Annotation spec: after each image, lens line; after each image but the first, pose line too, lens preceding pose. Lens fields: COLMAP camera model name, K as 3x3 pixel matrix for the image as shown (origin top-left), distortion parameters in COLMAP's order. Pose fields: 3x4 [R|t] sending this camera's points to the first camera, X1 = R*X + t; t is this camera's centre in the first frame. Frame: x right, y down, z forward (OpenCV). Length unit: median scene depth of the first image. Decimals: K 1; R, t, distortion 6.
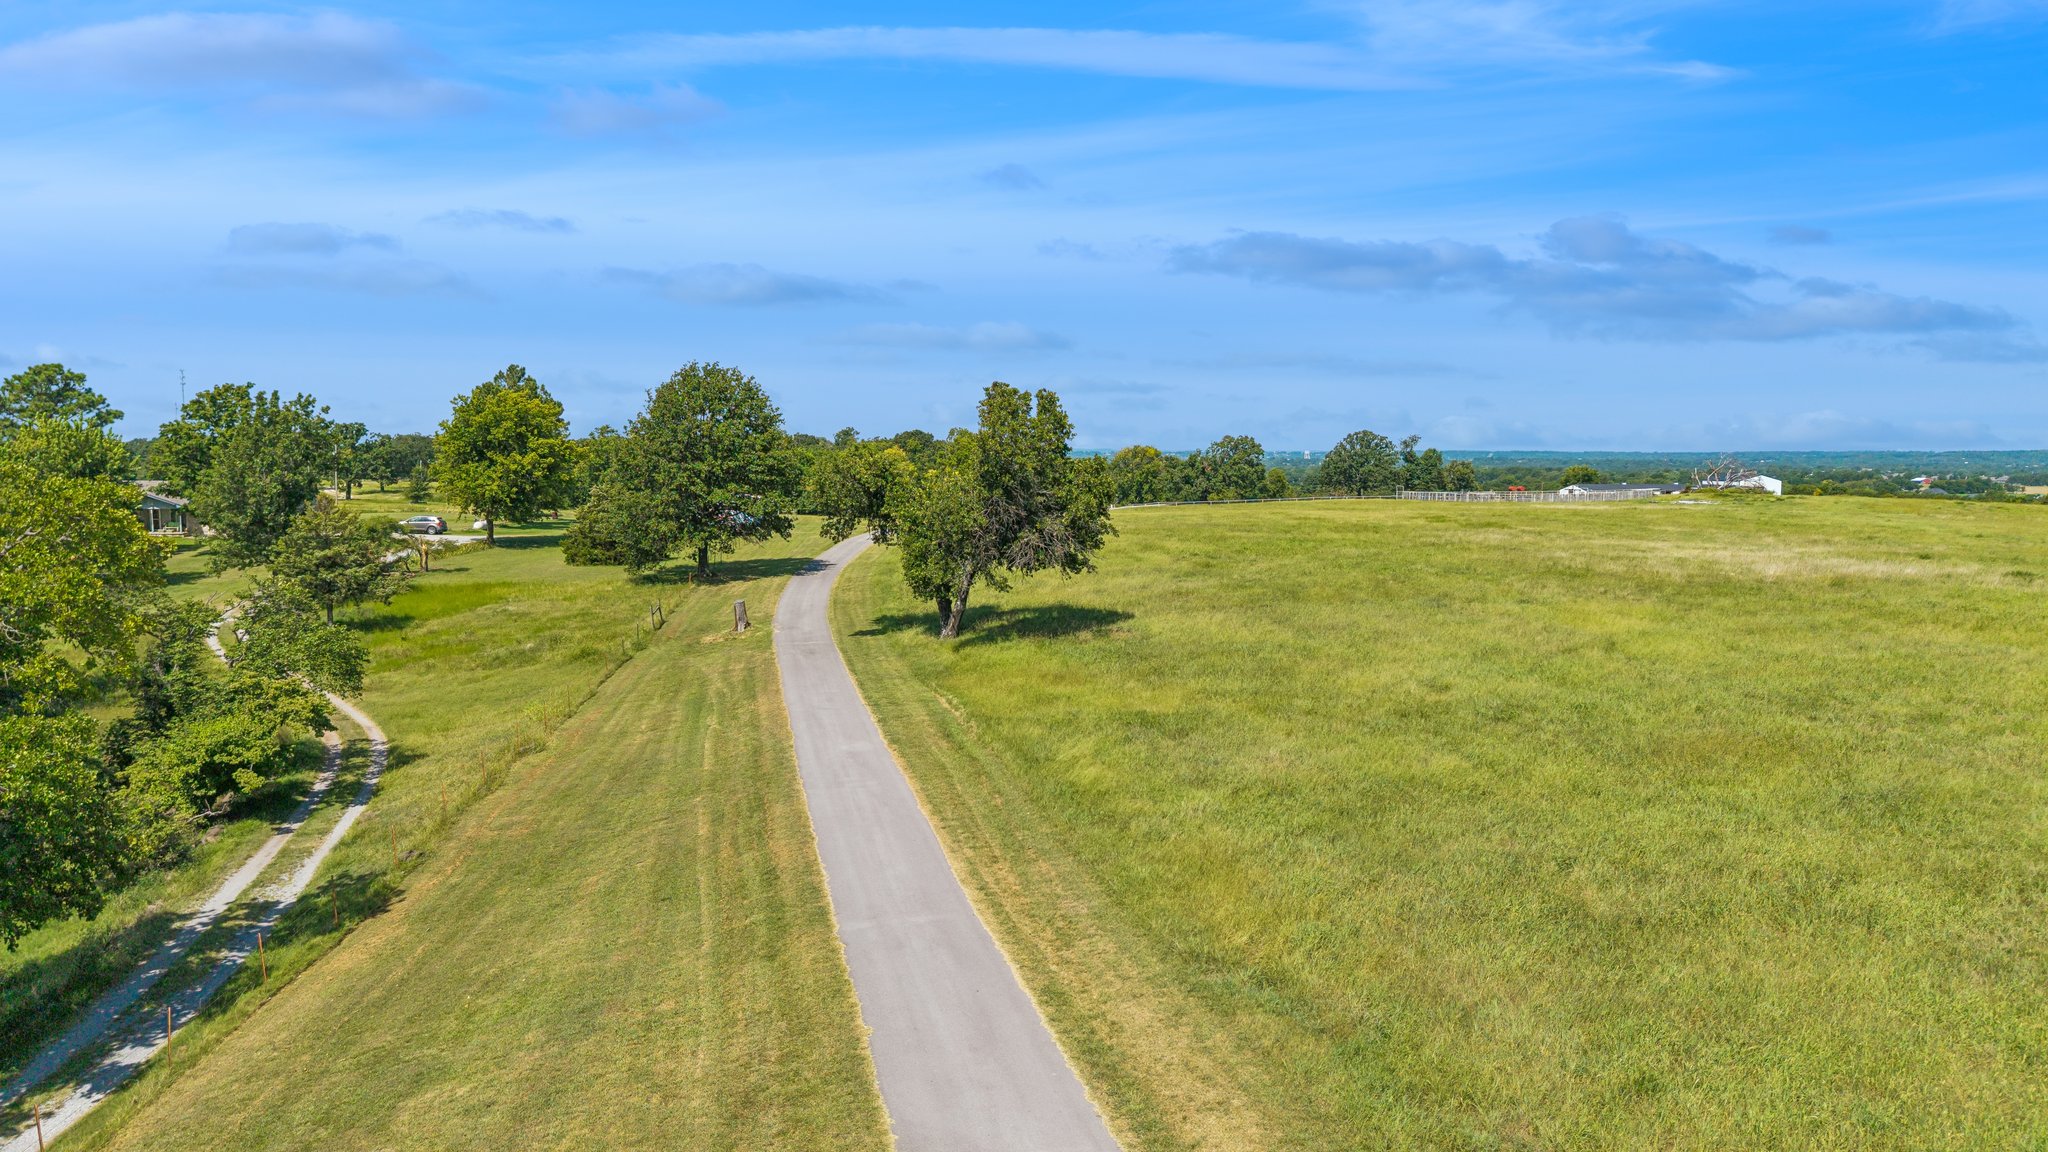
lens RADIAL K [[1423.4, 0, 1024.0], [0, 1423.4, 576.0], [0, 0, 1]] dist [0.094637, -0.141306]
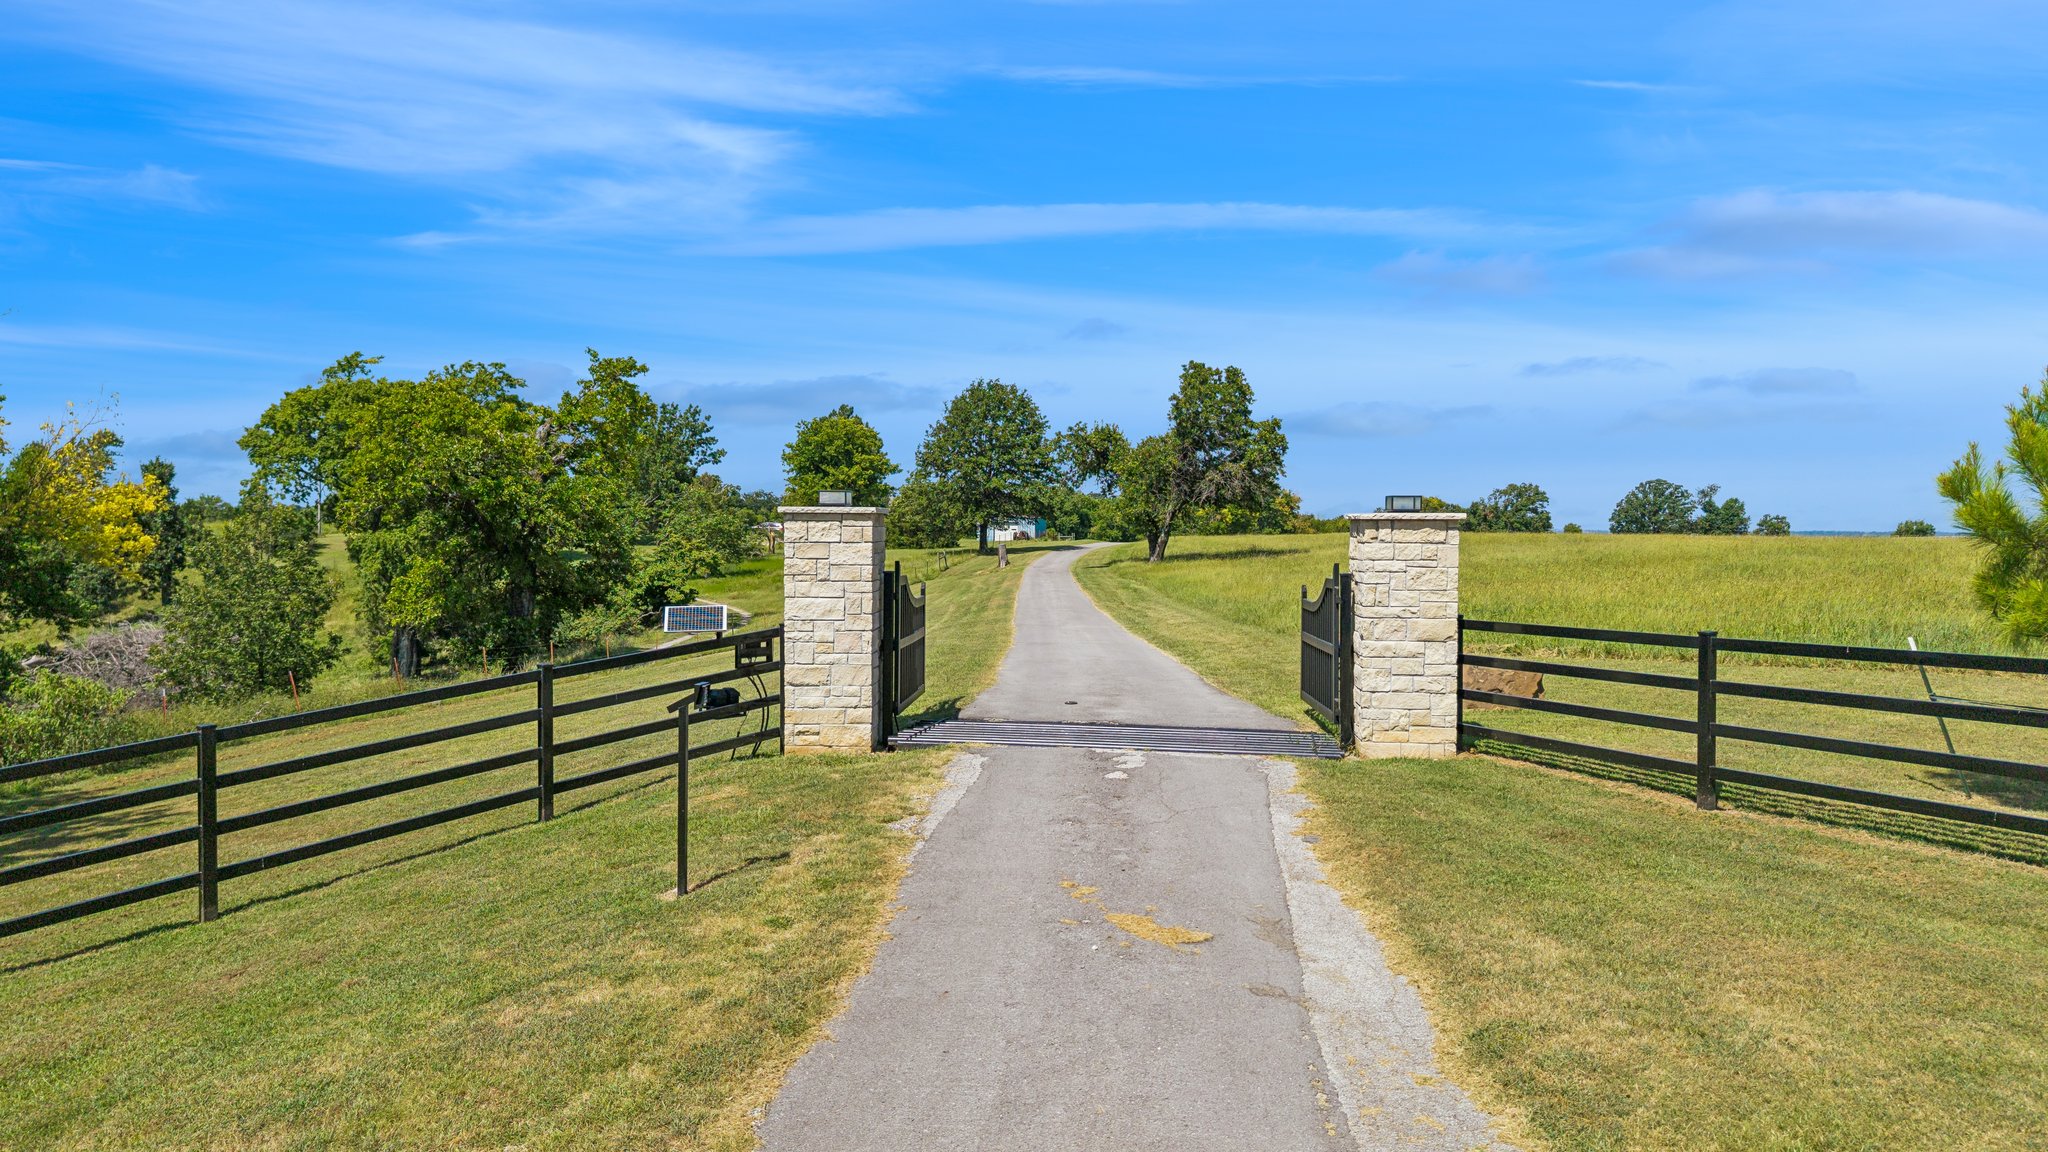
lens RADIAL K [[1360.3, 0, 1024.0], [0, 1360.3, 576.0], [0, 0, 1]] dist [0.043599, -0.050355]
pose [[0.978249, 0.009700, -0.207209, 0.052327], [-0.017487, 0.999207, -0.035782, 0.062595], [0.206697, 0.038628, 0.977642, -0.136920]]
